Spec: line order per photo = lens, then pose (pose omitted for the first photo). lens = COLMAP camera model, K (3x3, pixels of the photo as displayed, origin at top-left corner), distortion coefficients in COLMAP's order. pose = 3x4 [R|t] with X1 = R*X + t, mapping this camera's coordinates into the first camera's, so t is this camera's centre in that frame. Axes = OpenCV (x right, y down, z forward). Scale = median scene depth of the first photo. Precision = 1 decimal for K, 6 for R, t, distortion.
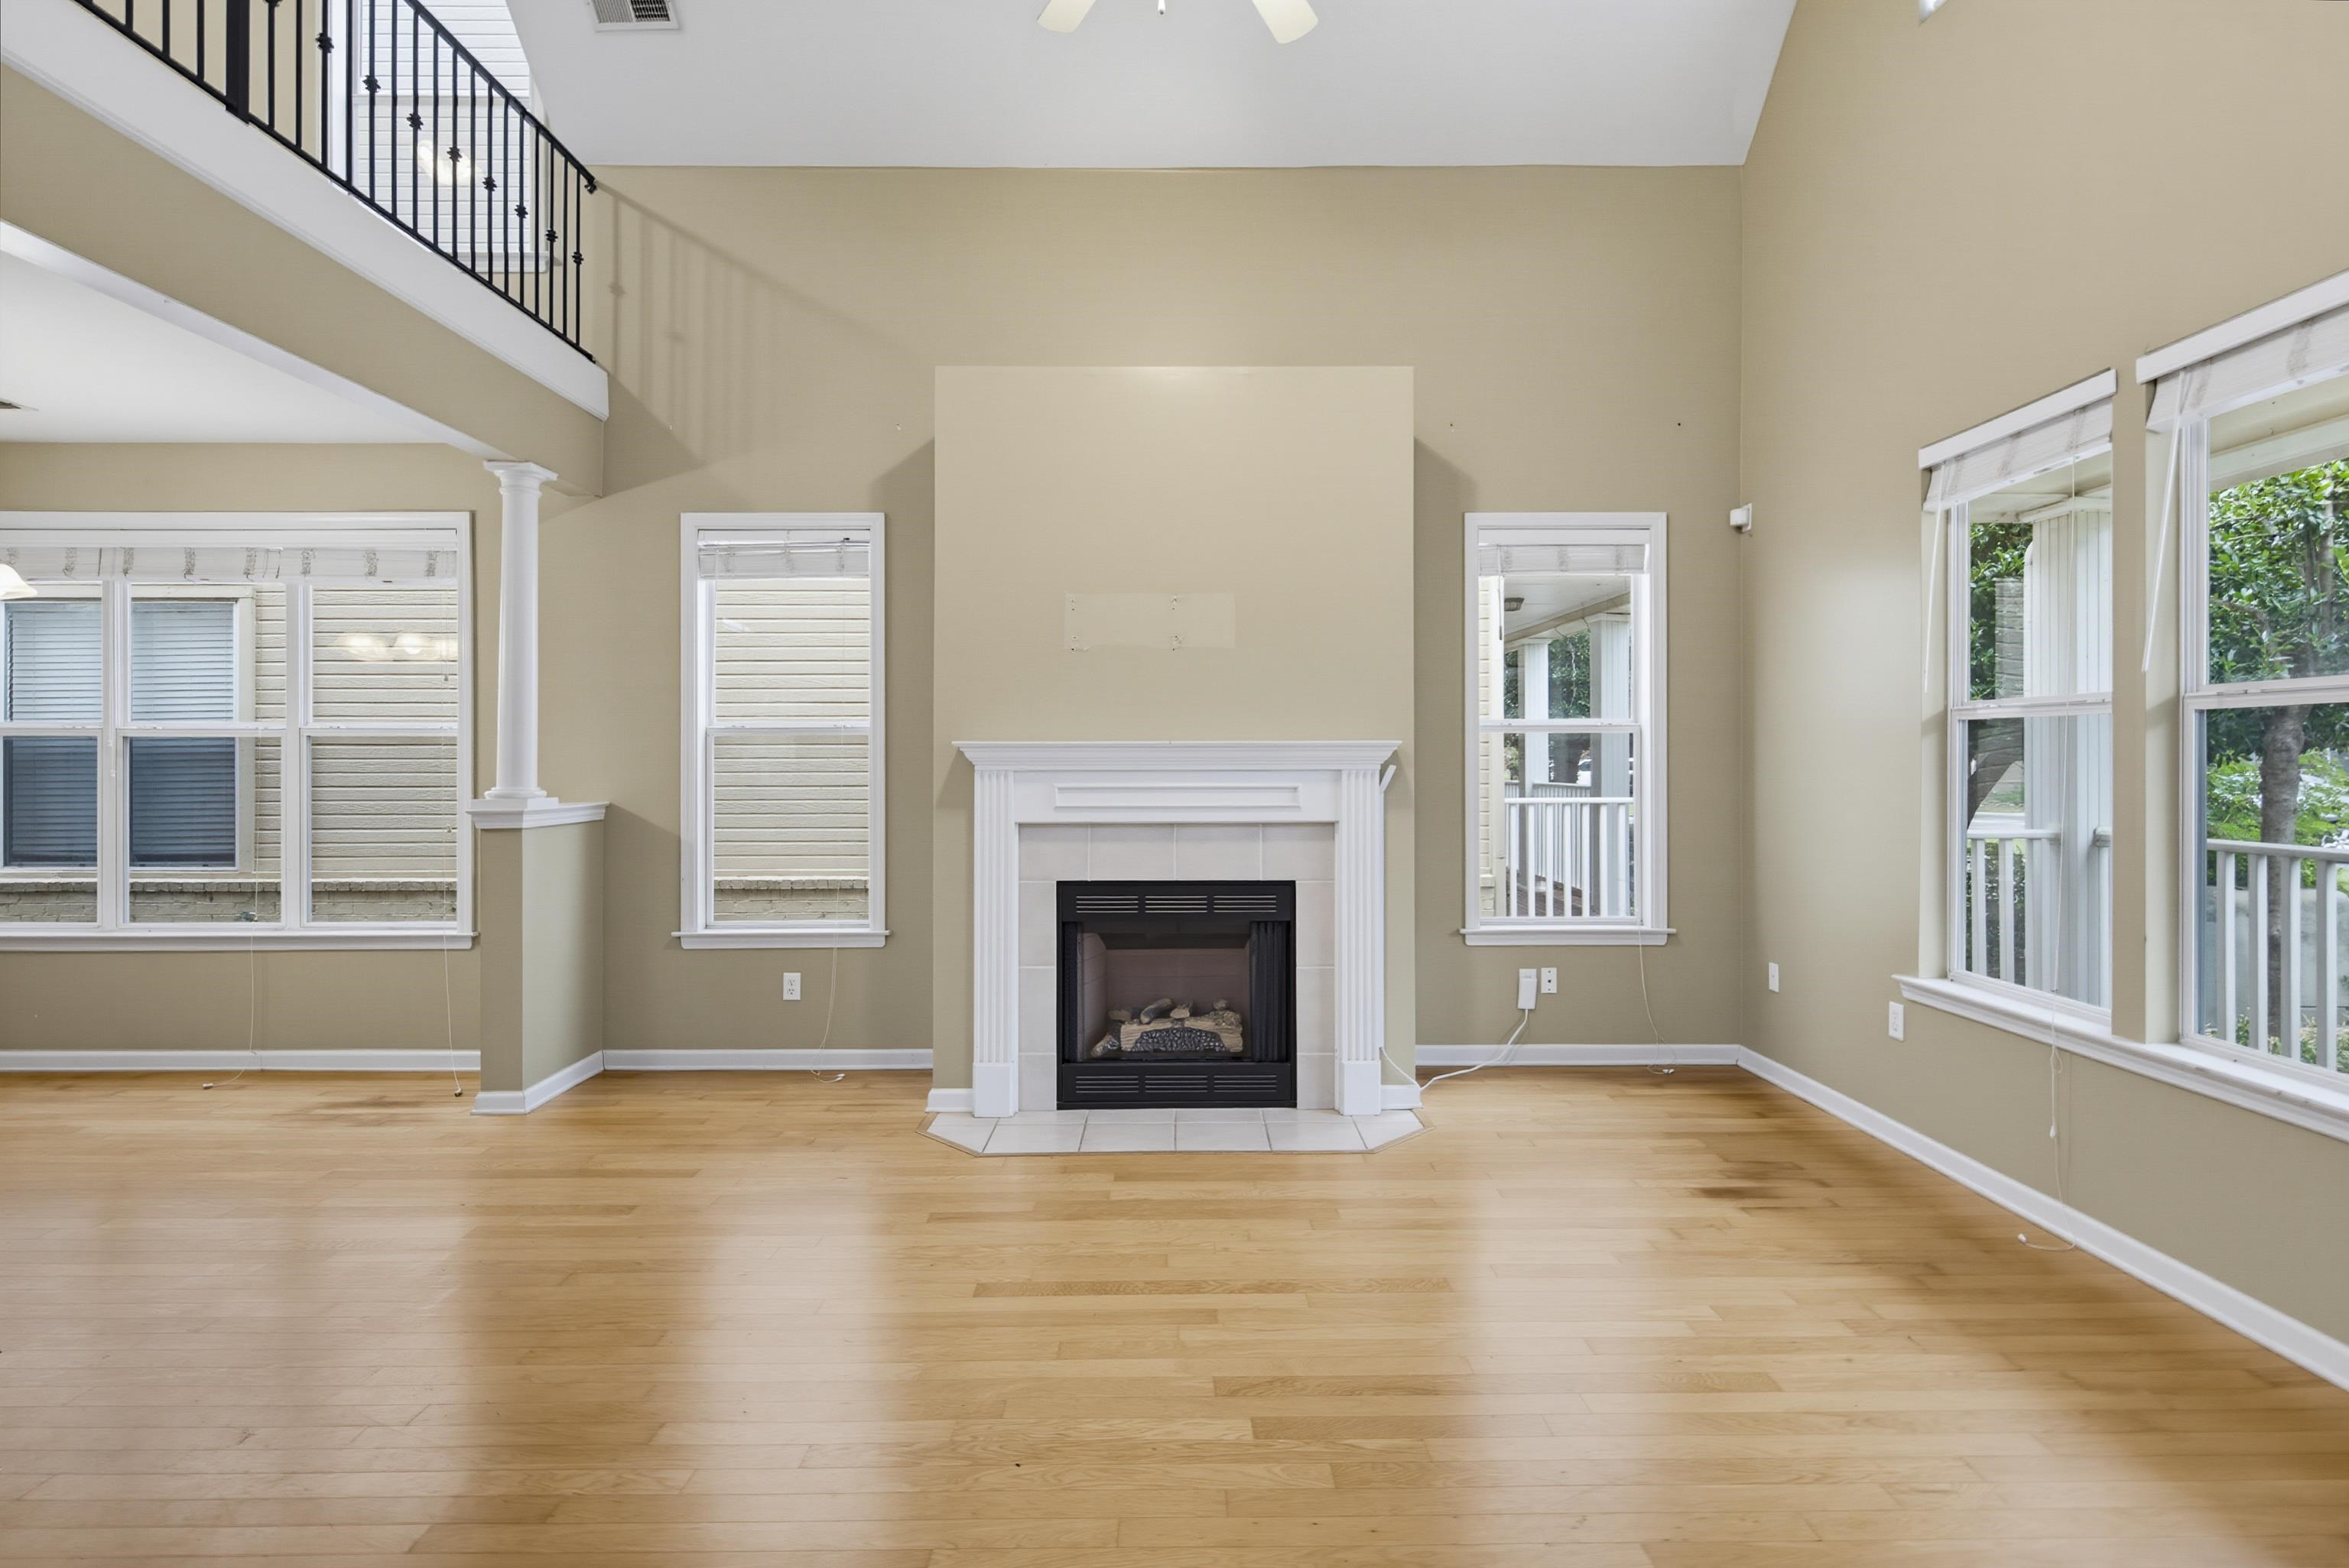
lens RADIAL K [[1134.2, 0, 1173.4], [0, 1134.2, 761.0], [0, 0, 1]] dist [0.003321, -0.003746]
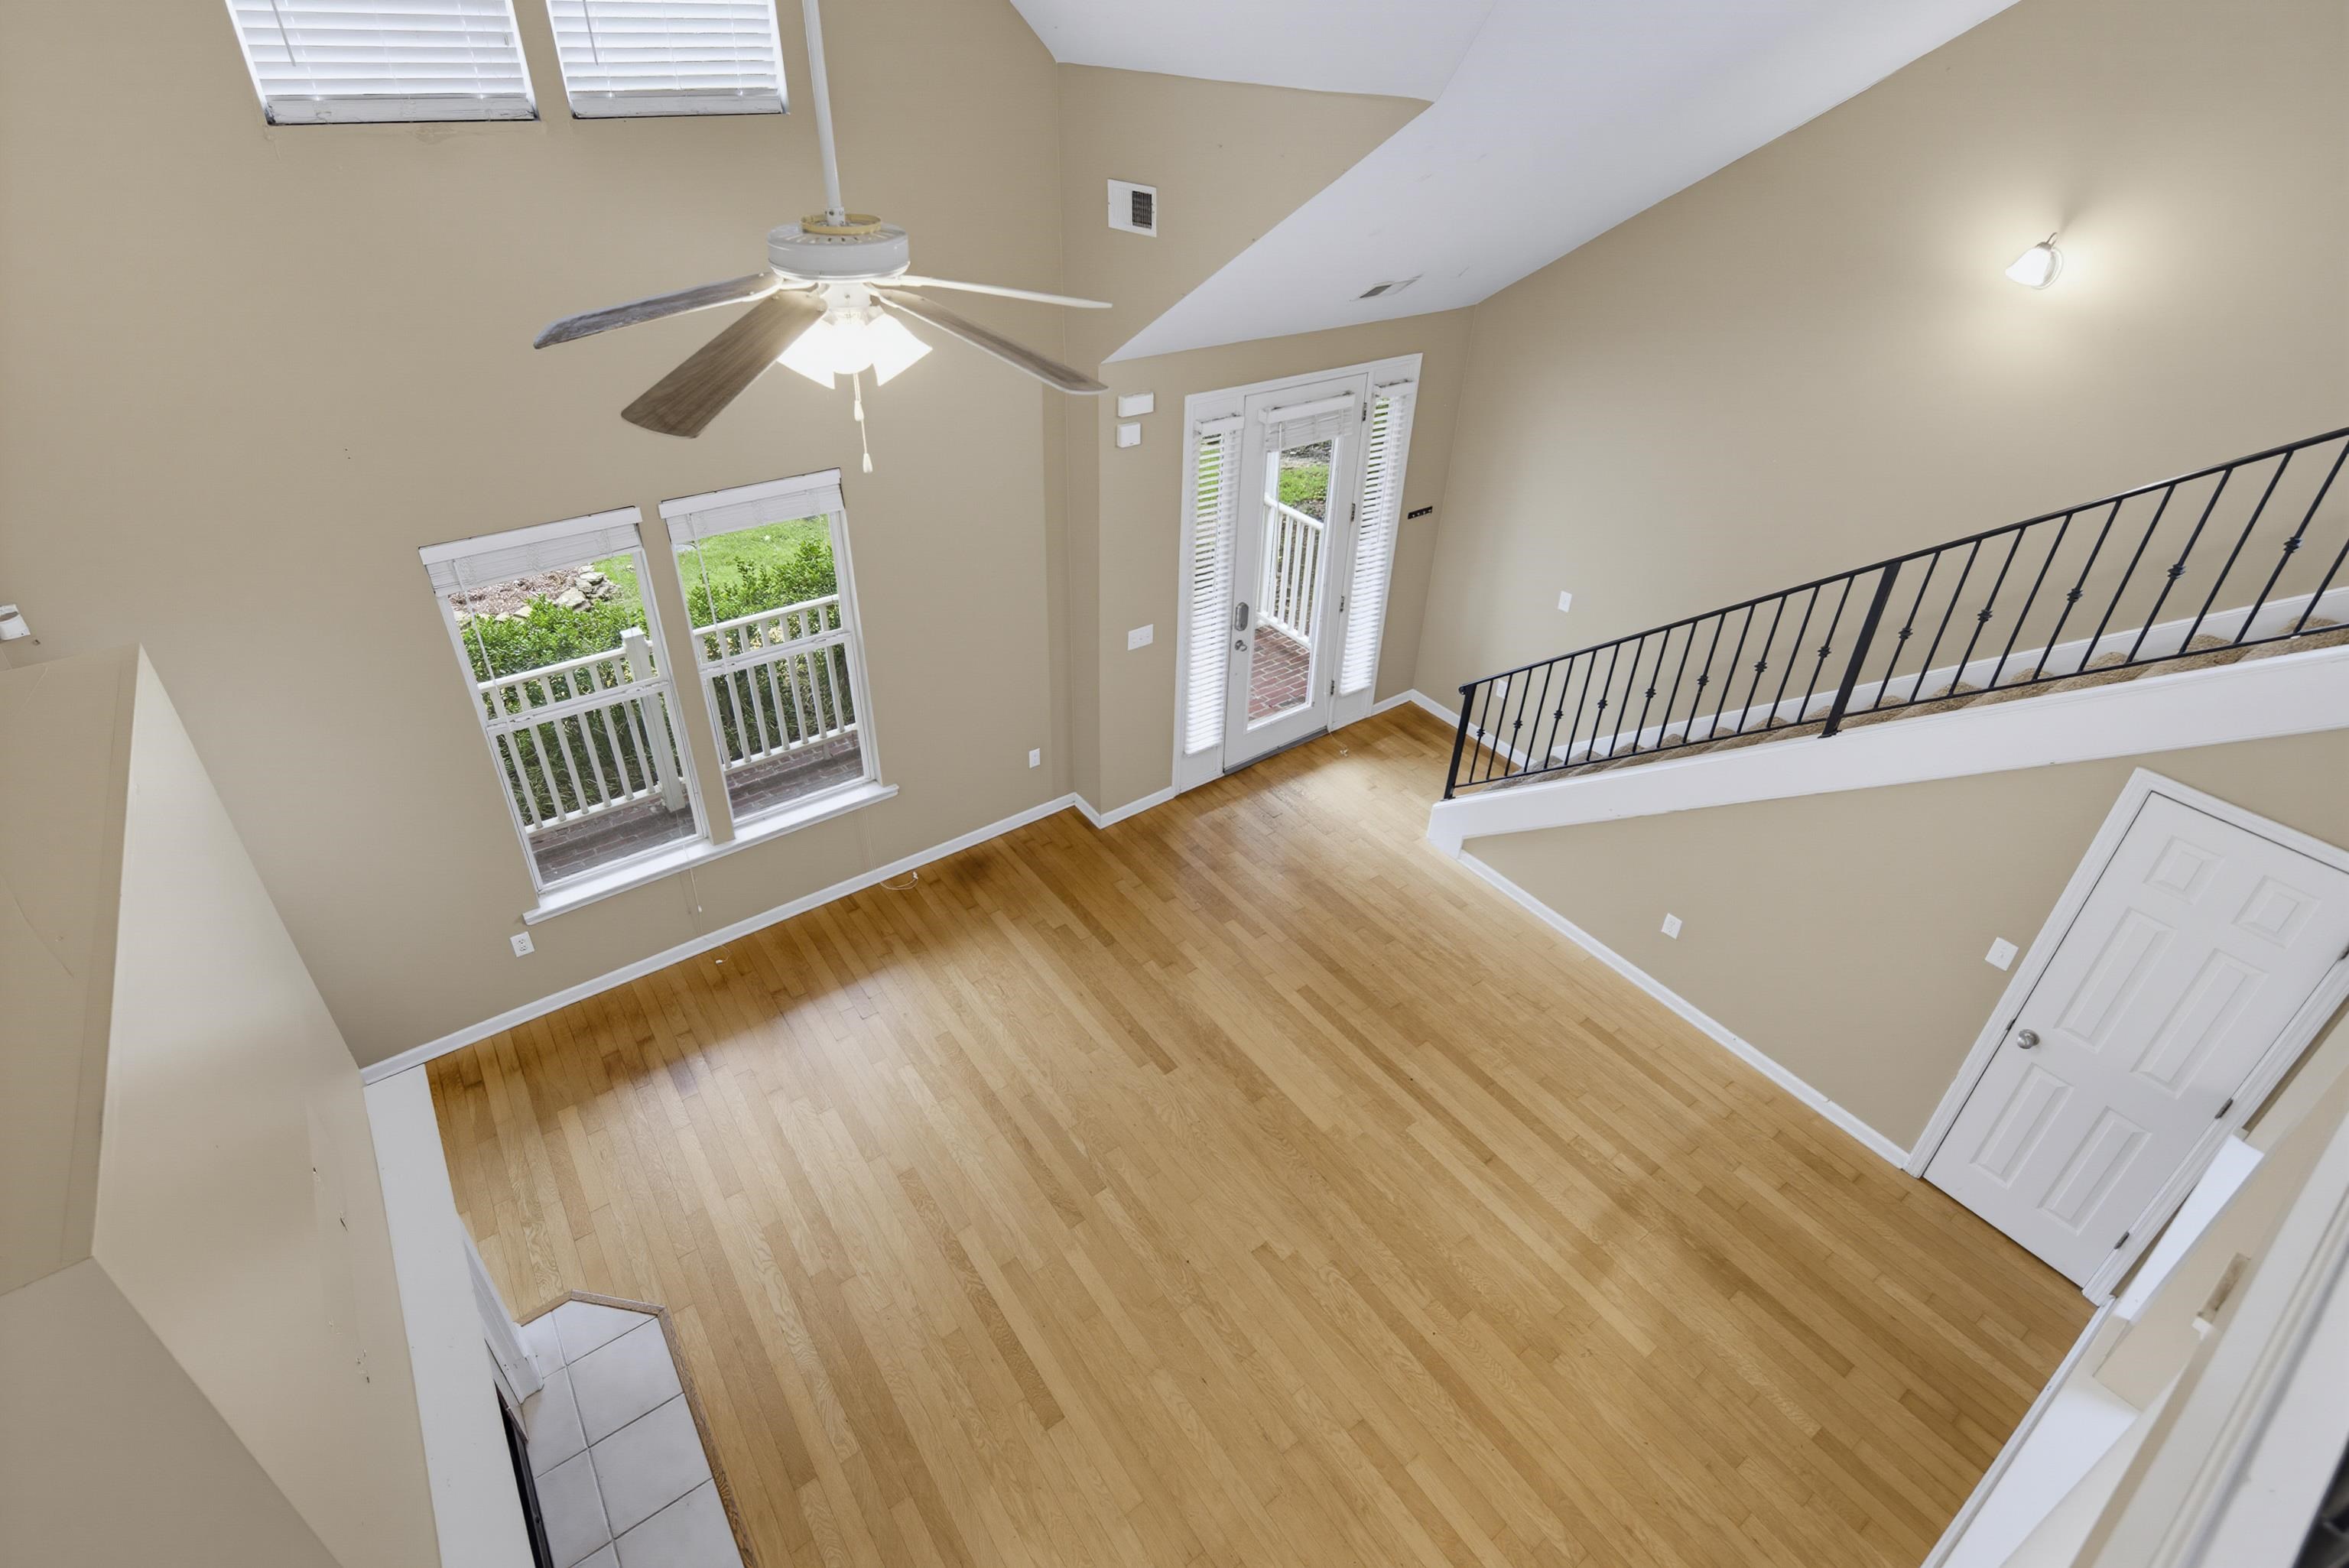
lens RADIAL K [[1134.2, 0, 1164.1], [0, 1134.2, 684.8], [0, 0, 1]] dist [0.003321, -0.003746]
pose [[-0.580629, -0.425774, 0.693964, -0.509580], [-0.021482, 0.860074, 0.509716, -0.621065], [-0.813885, 0.281048, -0.508531, 0.830089]]
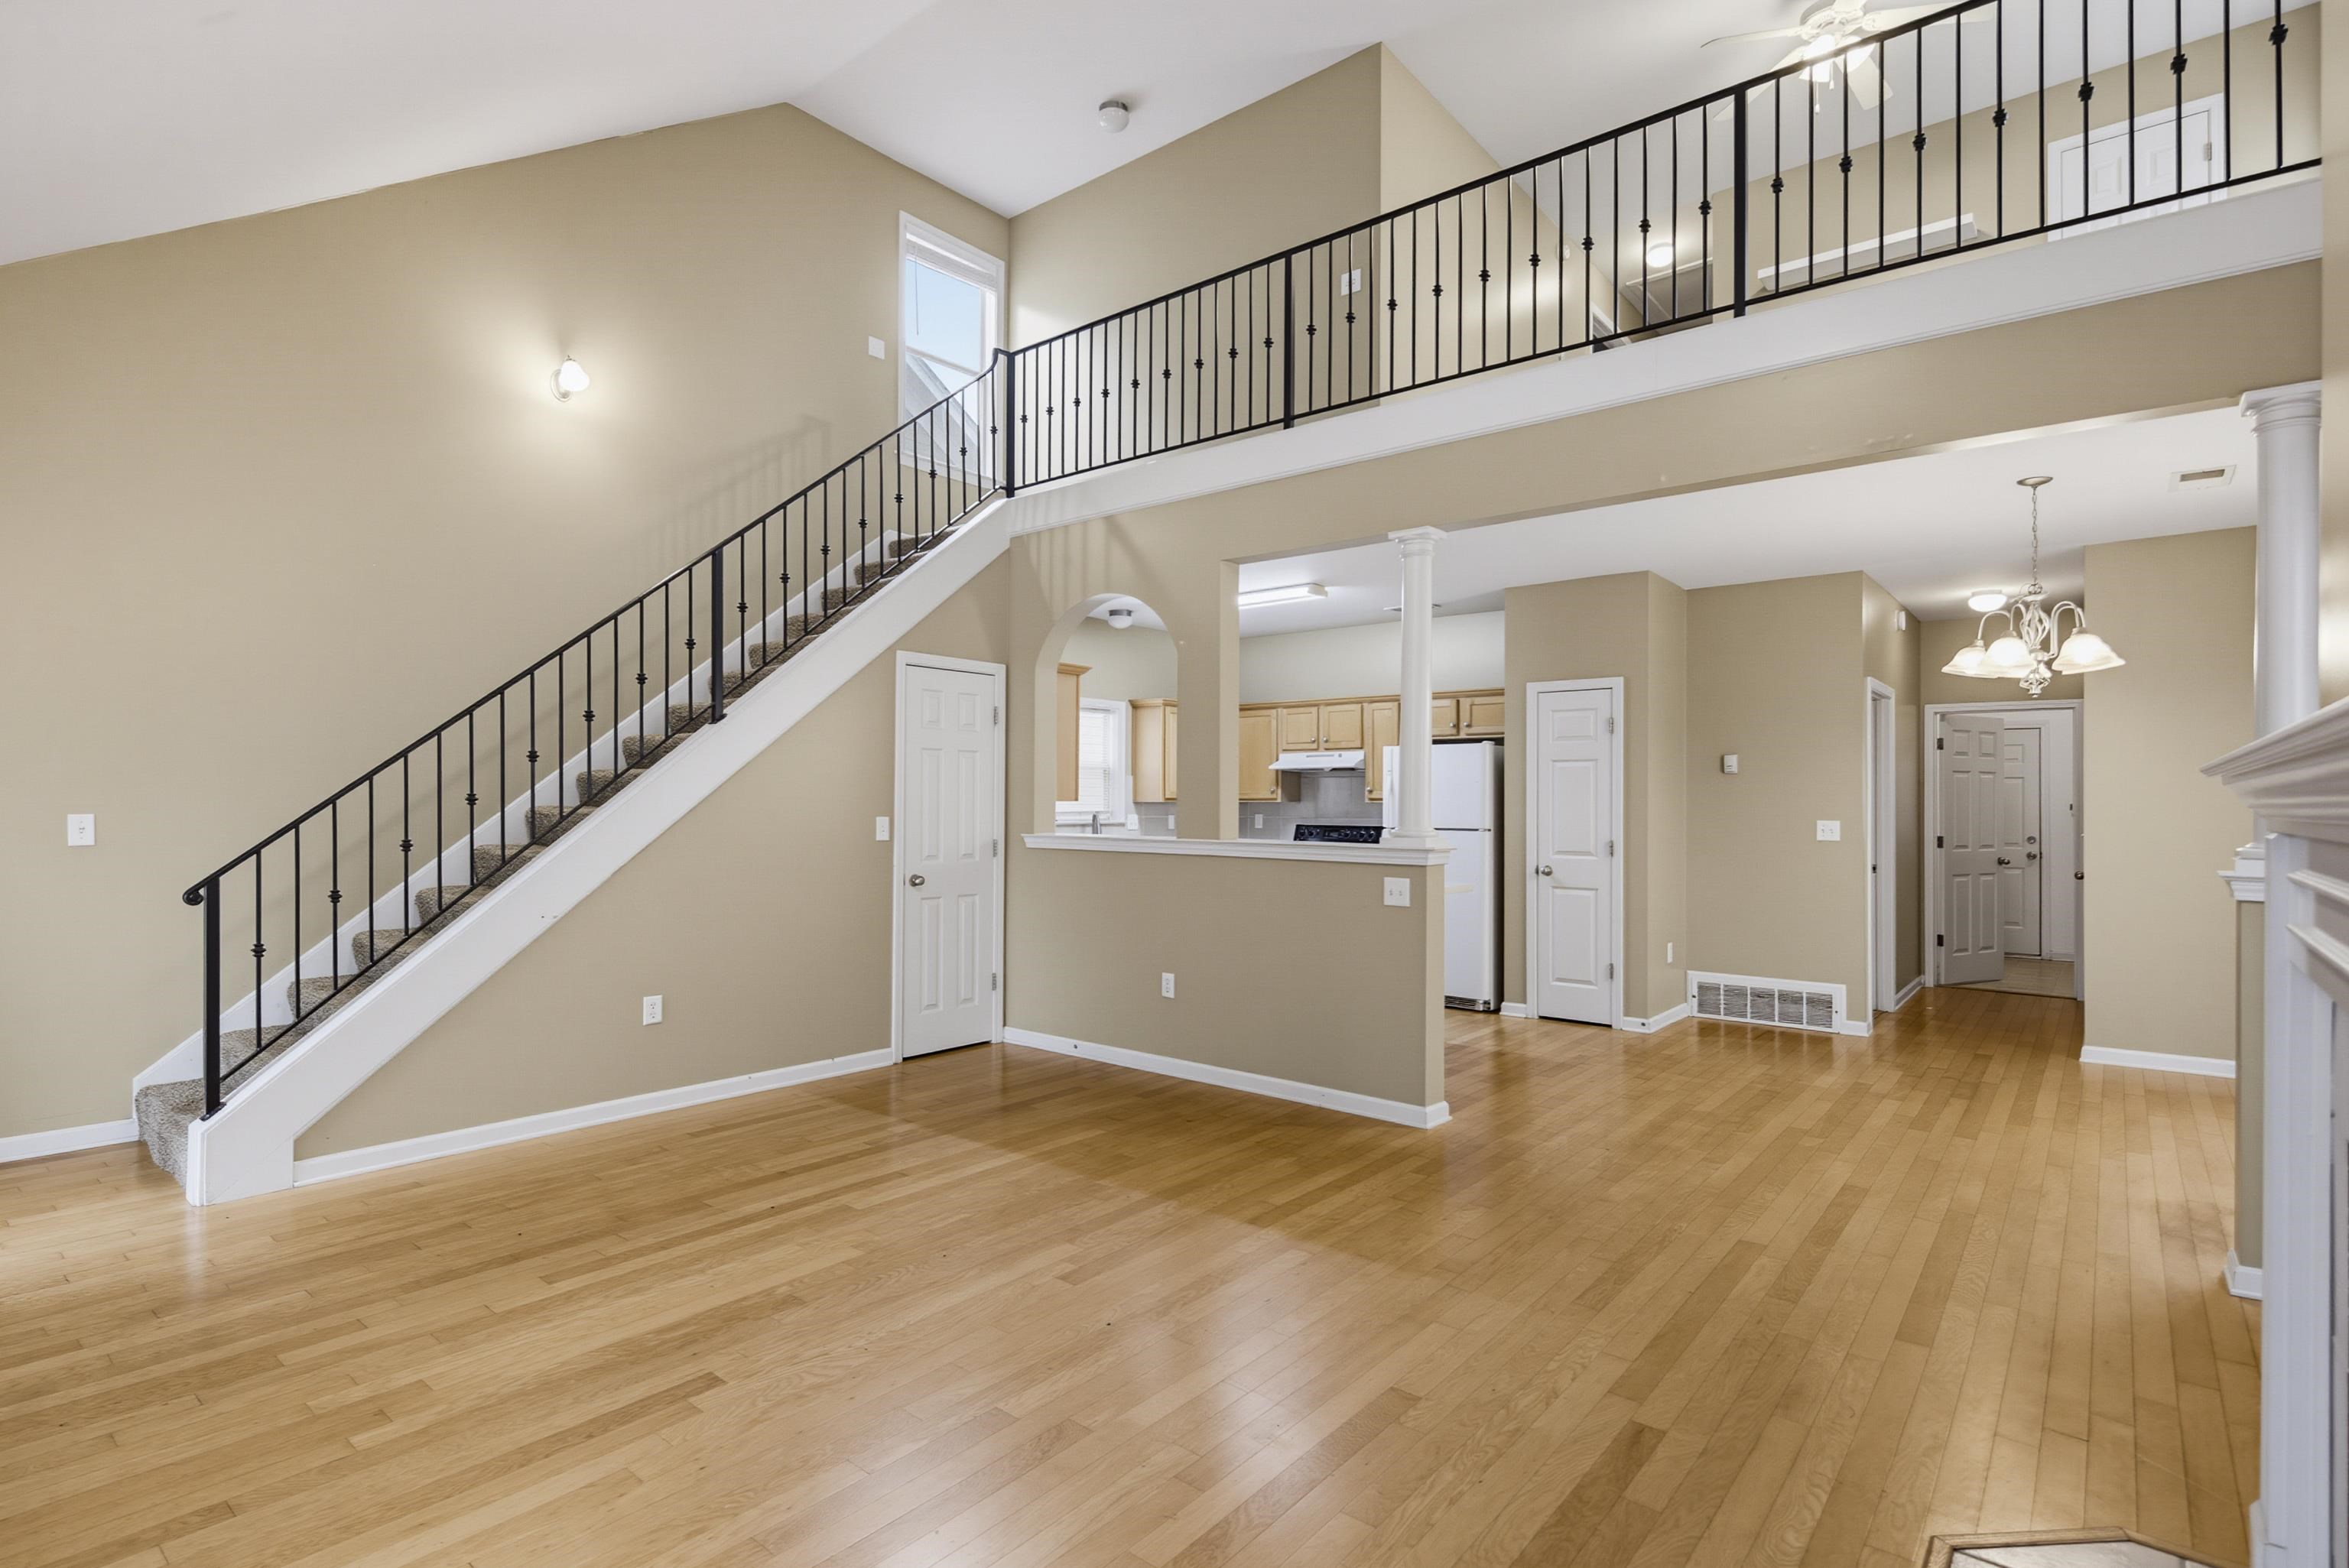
lens RADIAL K [[1134.2, 0, 1153.1], [0, 1134.2, 794.2], [0, 0, 1]] dist [0.003321, -0.003746]
pose [[-0.646208, -0.010174, -0.763094, 0.401056], [-0.005780, 0.999948, -0.008437, 0.002174], [0.763140, -0.001041, -0.646233, 0.884340]]
